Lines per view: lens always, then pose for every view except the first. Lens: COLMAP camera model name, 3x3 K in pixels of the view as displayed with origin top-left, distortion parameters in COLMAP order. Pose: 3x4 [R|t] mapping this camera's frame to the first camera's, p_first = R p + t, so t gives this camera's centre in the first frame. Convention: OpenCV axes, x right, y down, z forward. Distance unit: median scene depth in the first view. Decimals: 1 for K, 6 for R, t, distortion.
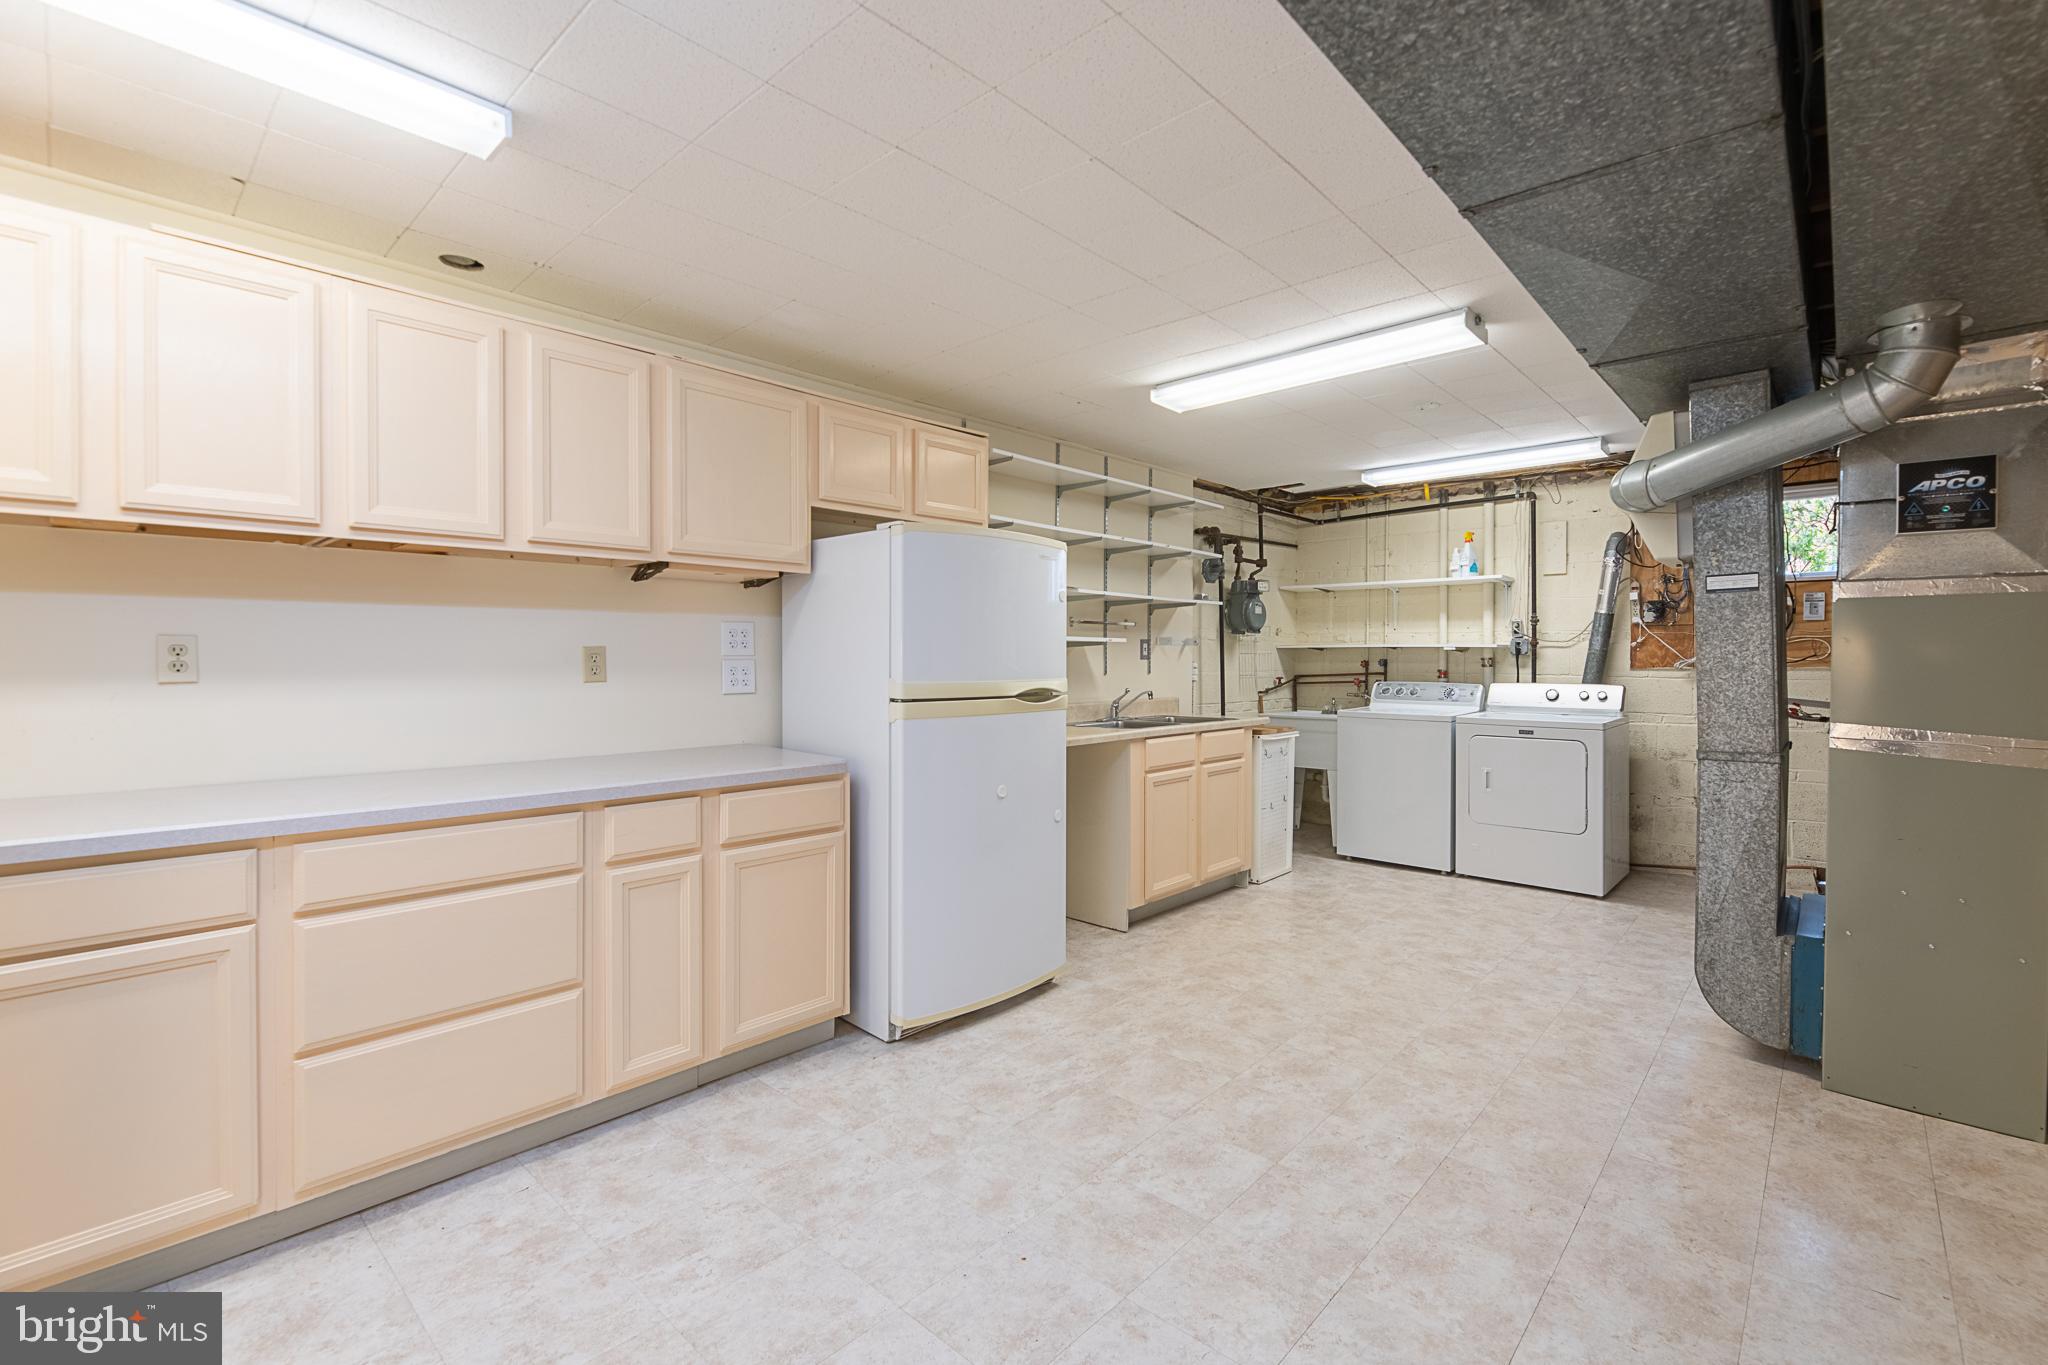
lens RADIAL K [[898.3, 0, 1030.0], [0, 898.3, 673.8], [0, 0, 1]] dist [-0.002076, -0.000375]
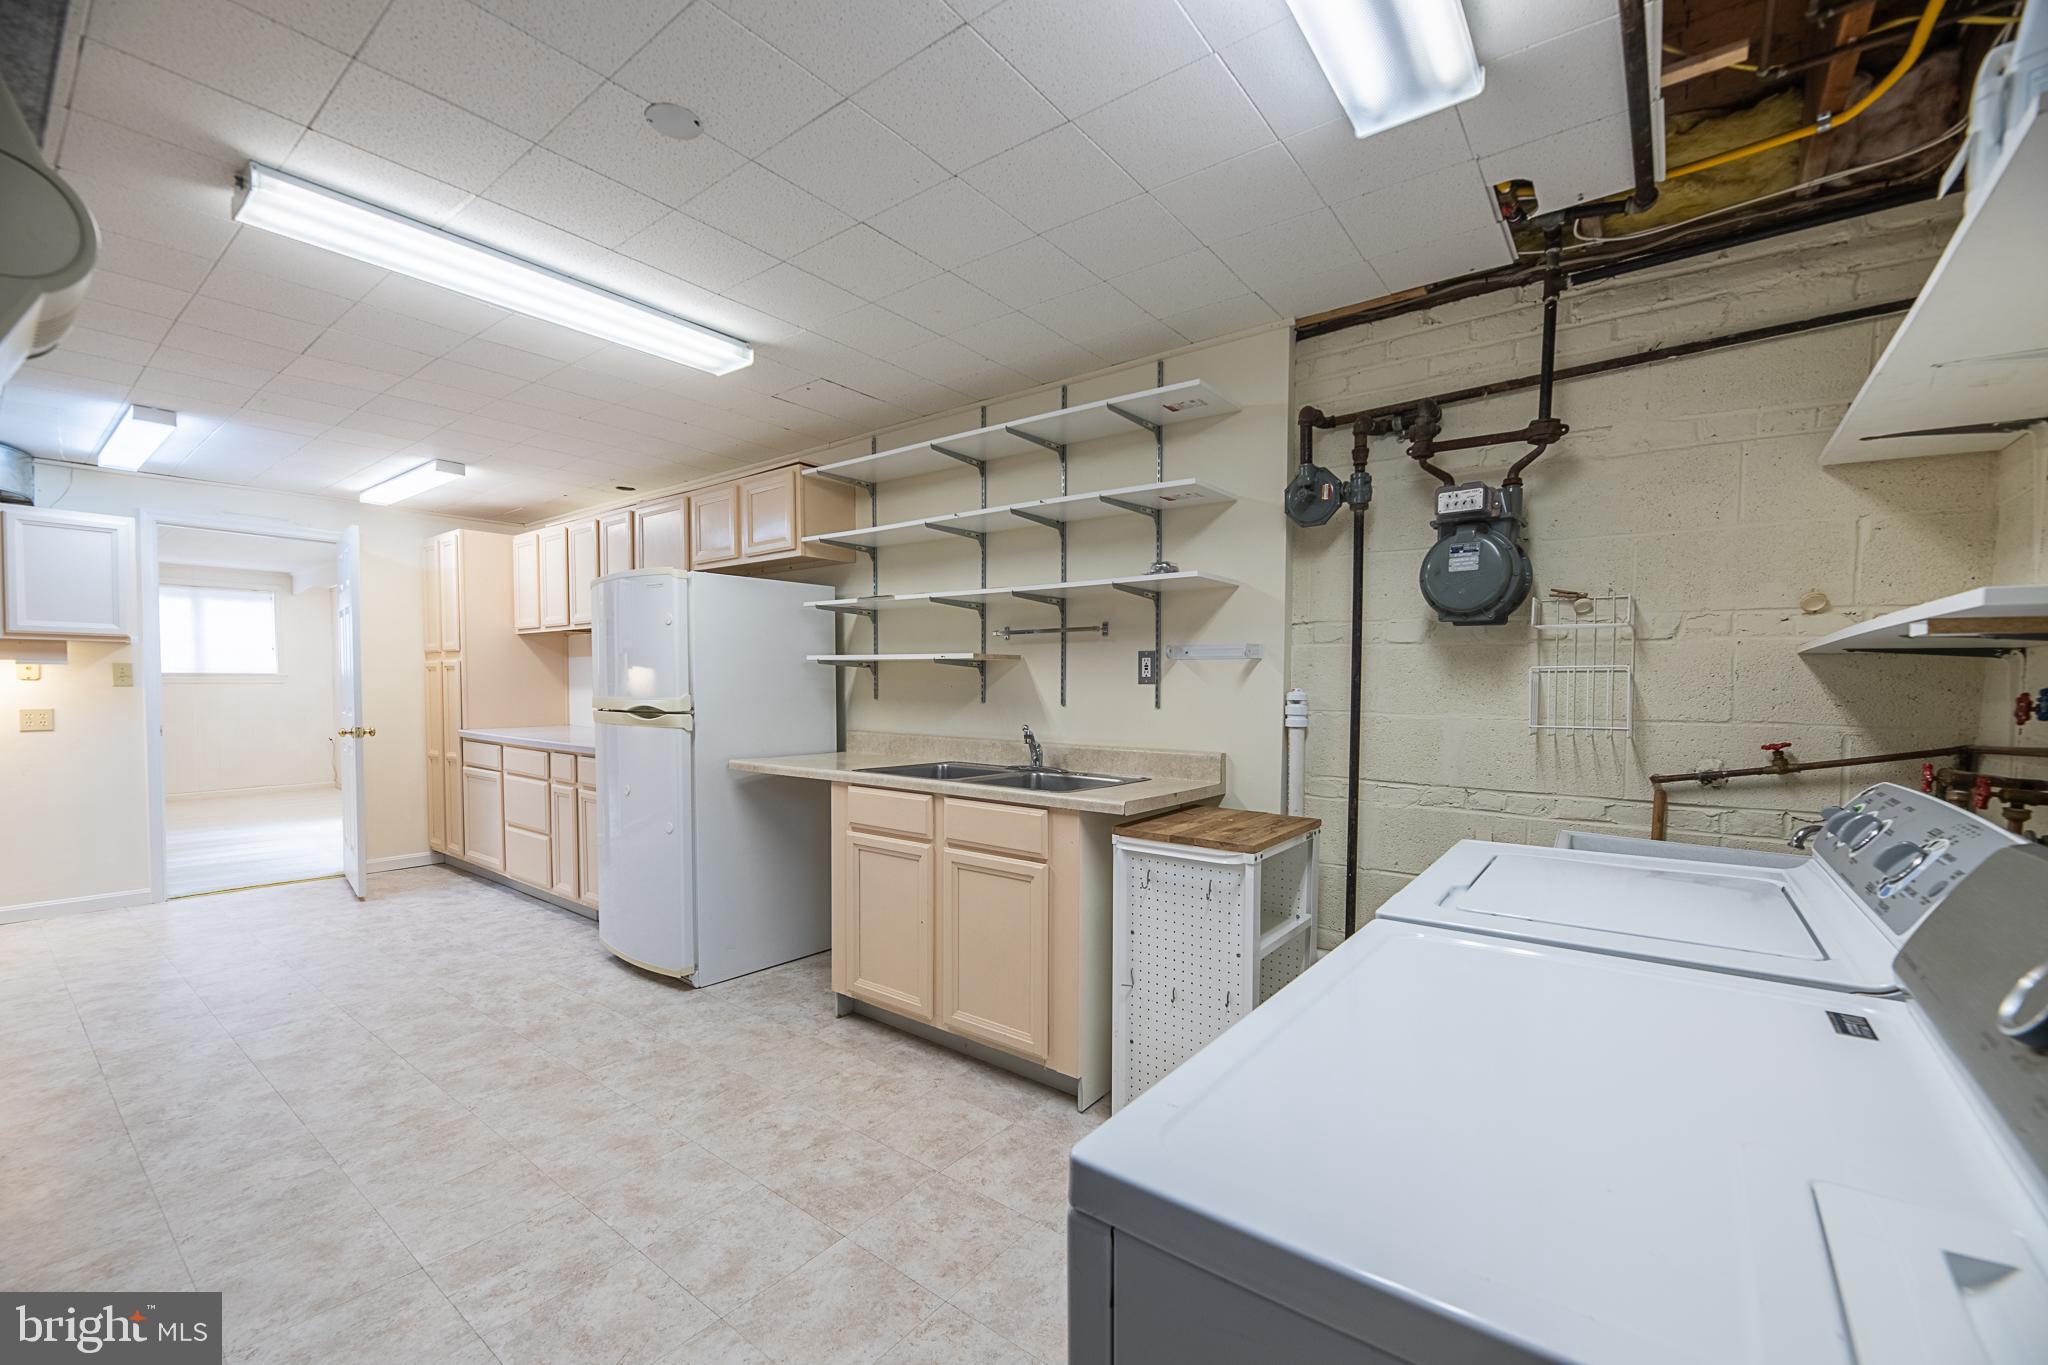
lens RADIAL K [[831.9, 0, 1059.4], [0, 831.9, 716.4], [0, 0, 1]] dist [-0.002405, -0.000886]
pose [[0.101940, 0.043716, -0.993829, 1.002566], [-0.021588, 0.998896, 0.041725, -0.023674], [0.994556, 0.017201, 0.102772, 1.296331]]
